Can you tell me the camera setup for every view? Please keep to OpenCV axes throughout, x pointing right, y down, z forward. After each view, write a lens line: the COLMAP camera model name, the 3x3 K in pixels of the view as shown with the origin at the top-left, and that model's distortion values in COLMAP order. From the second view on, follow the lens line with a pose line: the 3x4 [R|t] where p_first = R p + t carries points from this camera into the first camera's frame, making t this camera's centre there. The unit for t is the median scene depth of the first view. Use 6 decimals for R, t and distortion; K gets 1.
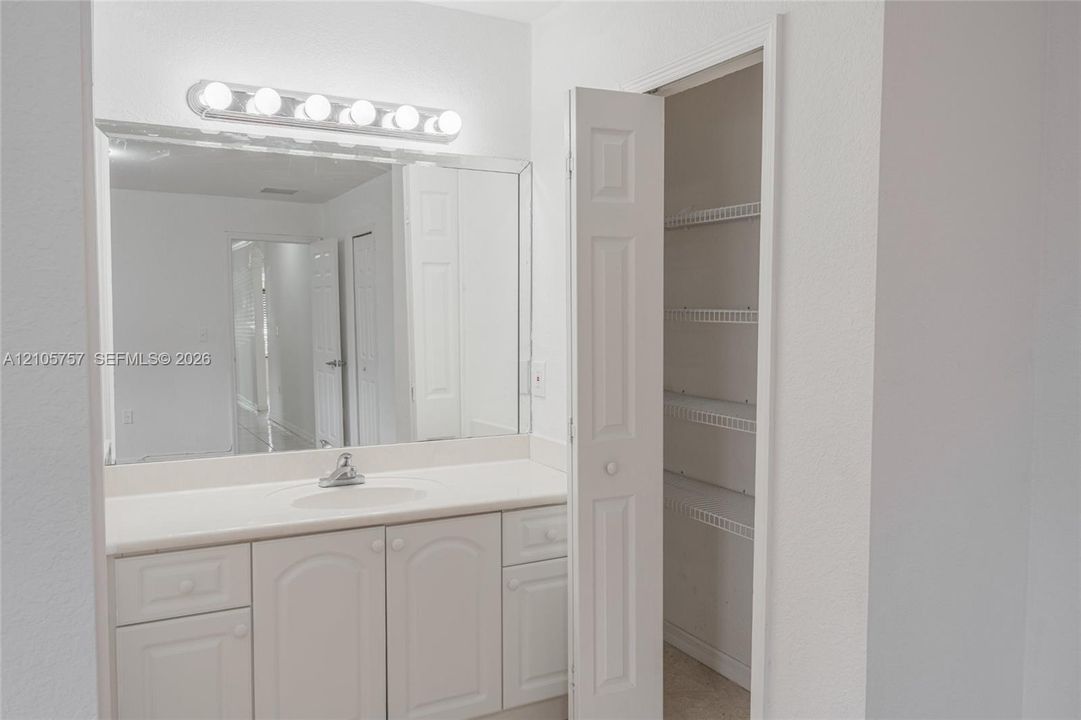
lens RADIAL K [[847.2, 0, 544.3], [0, 847.2, 356.5], [0, 0, 1]] dist [-0.031816, 0.014675]
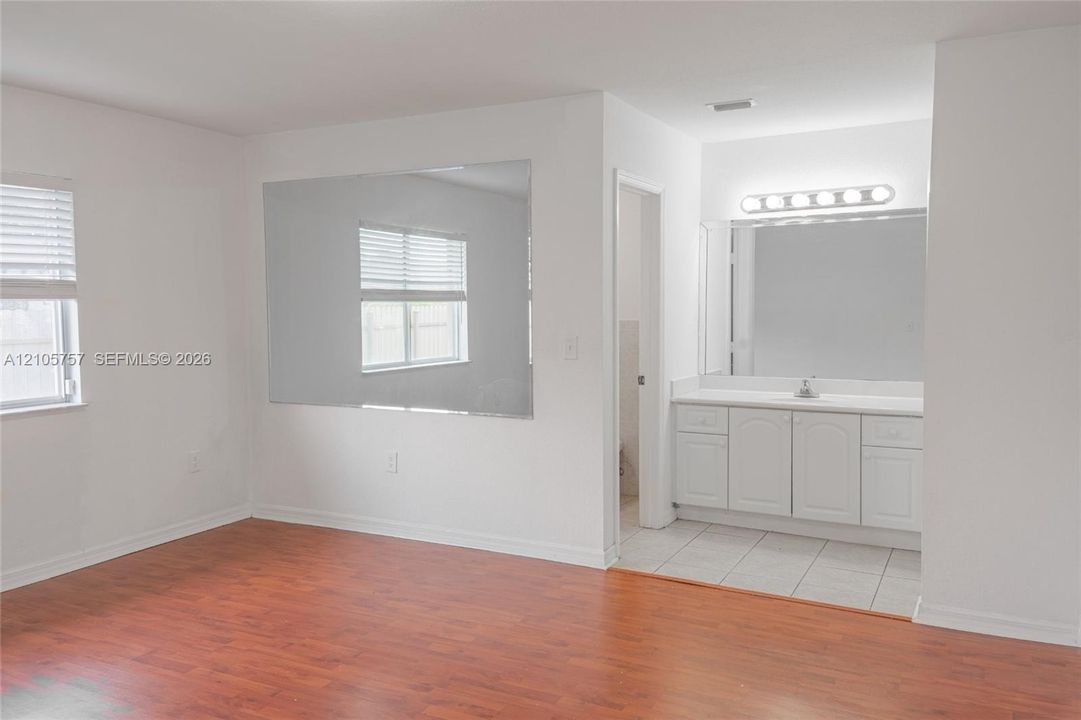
lens RADIAL K [[847.2, 0, 536.7], [0, 847.2, 361.4], [0, 0, 1]] dist [-0.031816, 0.014675]
pose [[0.564570, 0.057950, -0.823348, 1.134527], [-0.042410, 0.998251, 0.041180, 0.024077], [0.824295, 0.011669, 0.566041, -0.664479]]
